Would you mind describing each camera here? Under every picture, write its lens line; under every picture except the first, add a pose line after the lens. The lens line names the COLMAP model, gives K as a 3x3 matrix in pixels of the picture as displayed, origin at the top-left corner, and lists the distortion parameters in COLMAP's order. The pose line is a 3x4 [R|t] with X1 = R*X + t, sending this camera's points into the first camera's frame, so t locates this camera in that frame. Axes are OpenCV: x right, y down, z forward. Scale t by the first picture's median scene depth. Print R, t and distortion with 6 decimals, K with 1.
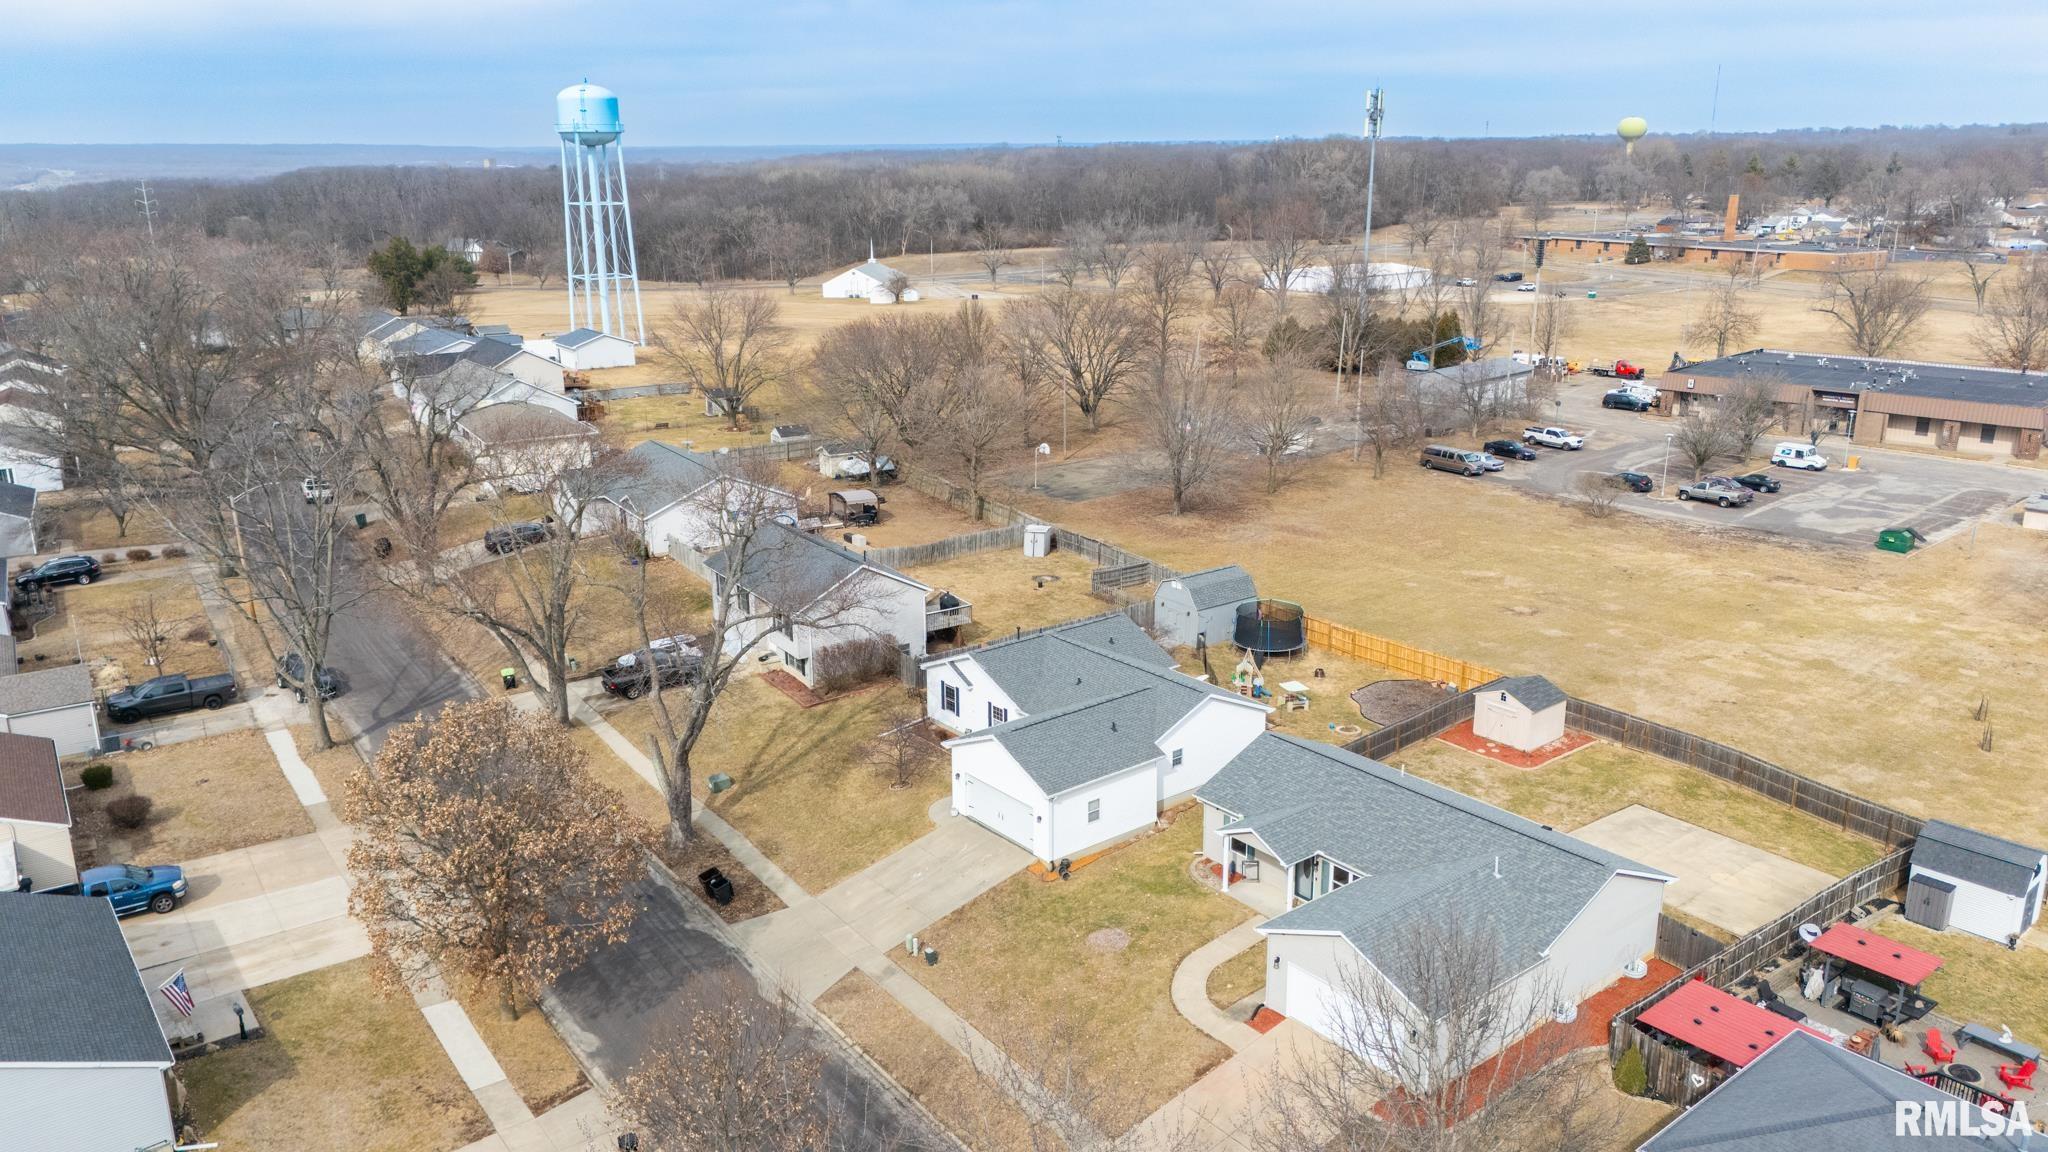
lens RADIAL K [[1495.5, 0, 1036.7], [0, 1495.5, 548.5], [0, 0, 1]] dist [0.115588, -0.127694]
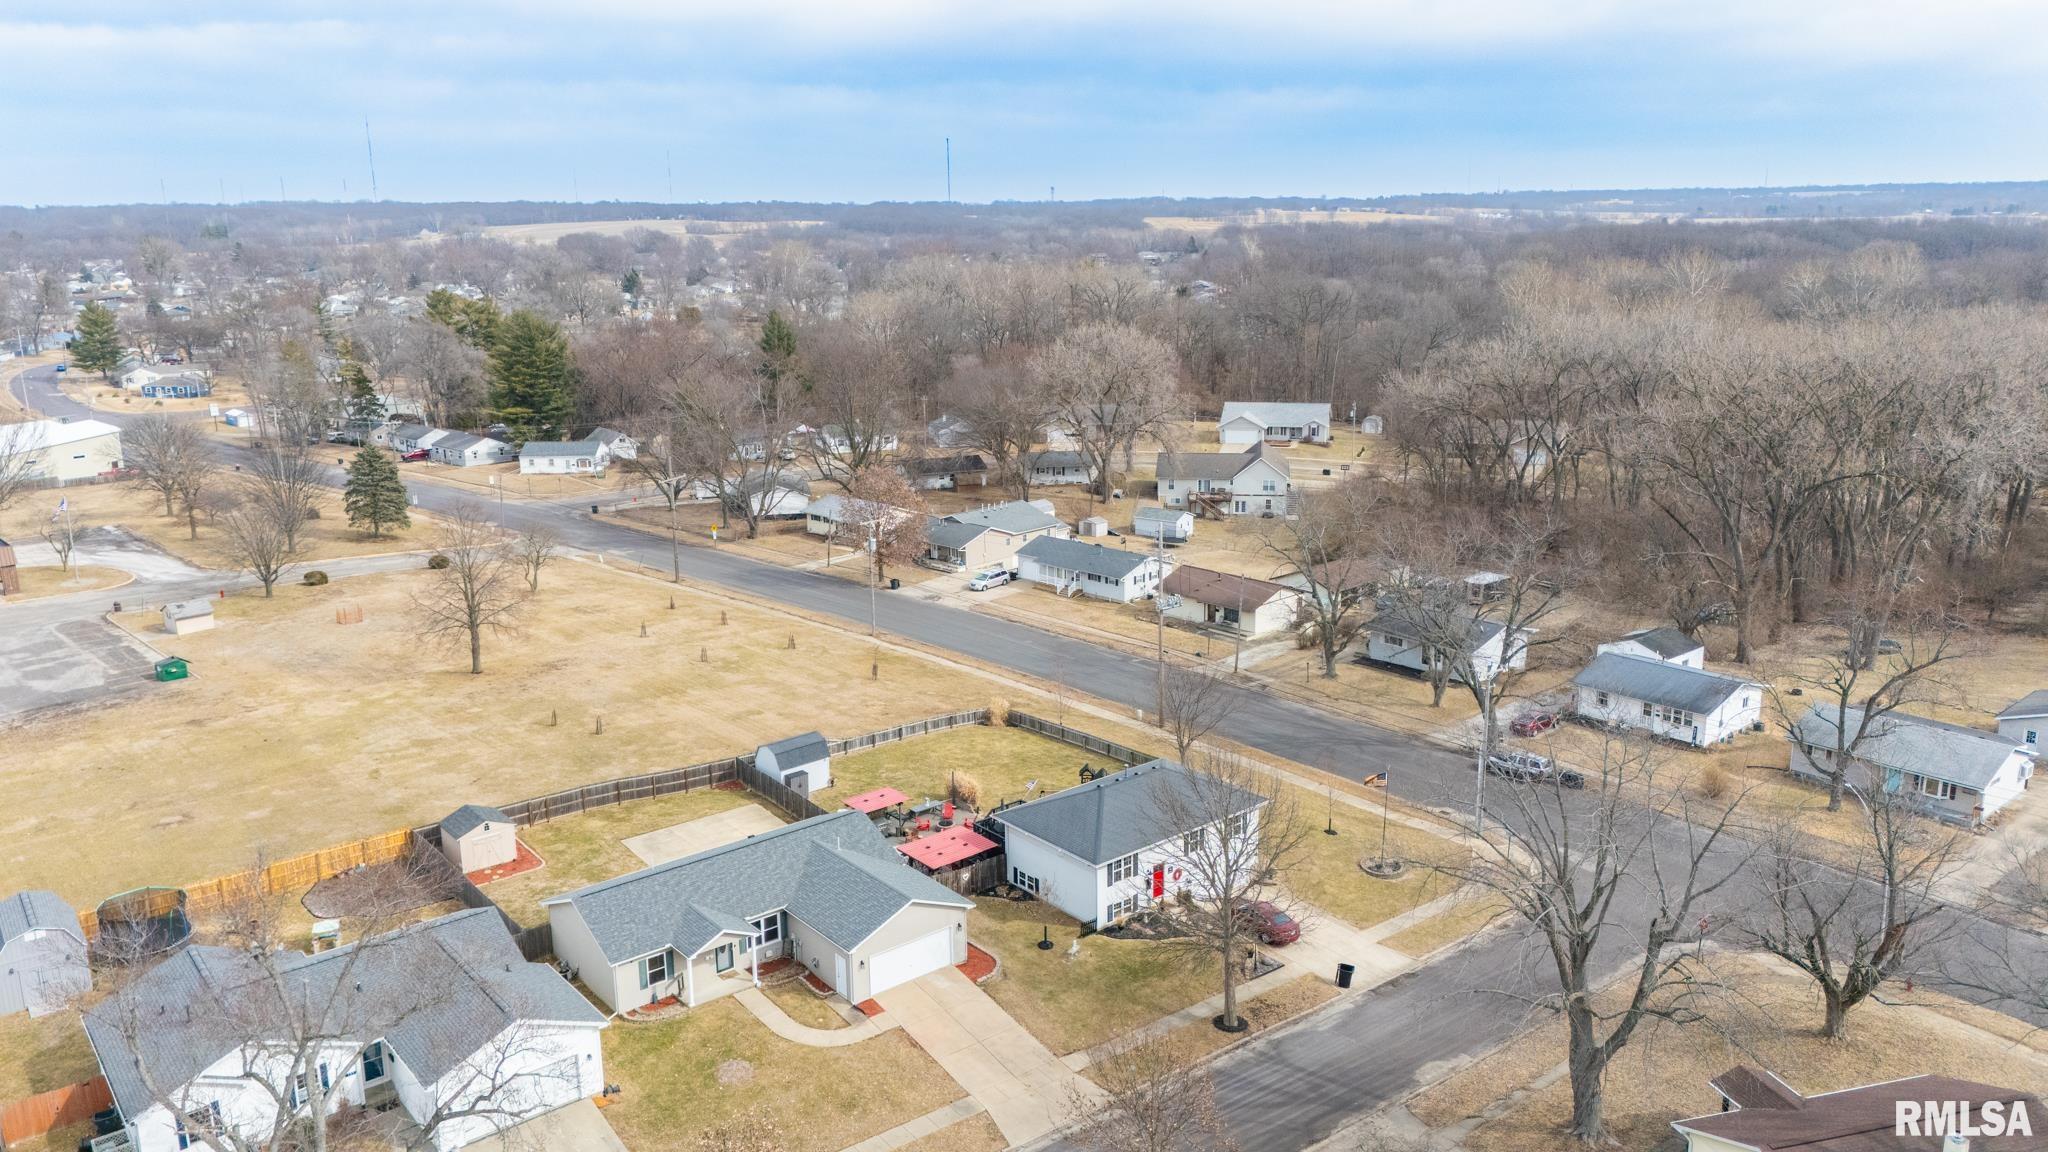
lens RADIAL K [[1495.5, 0, 1036.7], [0, 1495.5, 548.5], [0, 0, 1]] dist [0.115588, -0.127694]
pose [[-0.005189, -0.214243, 0.976767, -0.658962], [0.270273, 0.940126, 0.207642, -0.193281], [-0.962770, 0.265071, 0.053026, 0.405019]]
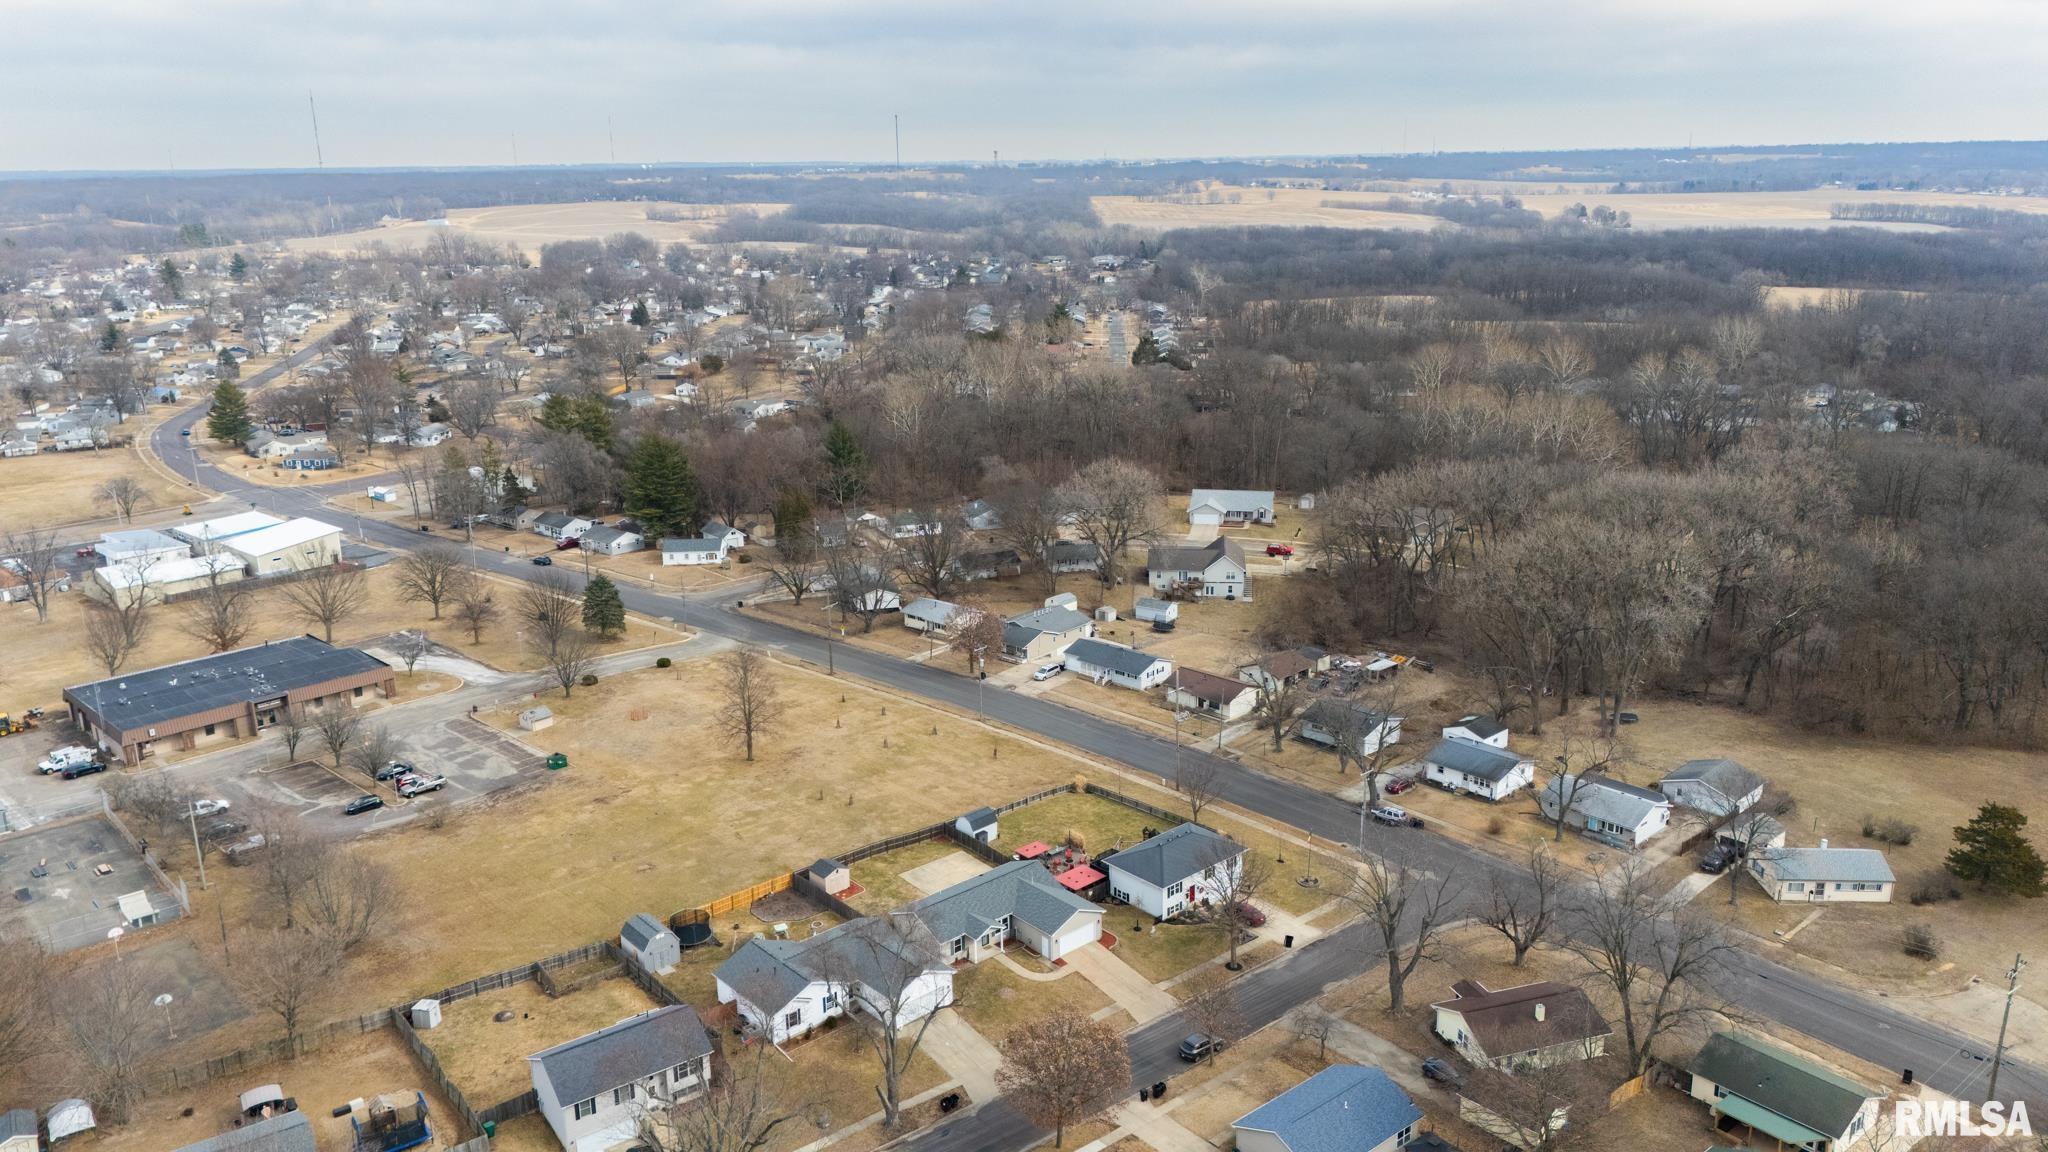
lens RADIAL K [[1495.5, 0, 1036.7], [0, 1495.5, 548.5], [0, 0, 1]] dist [0.115588, -0.127694]
pose [[-0.044606, -0.242898, 0.969026, -1.435675], [0.272608, 0.930219, 0.245719, -0.668075], [-0.961091, 0.275125, 0.024723, 0.458090]]
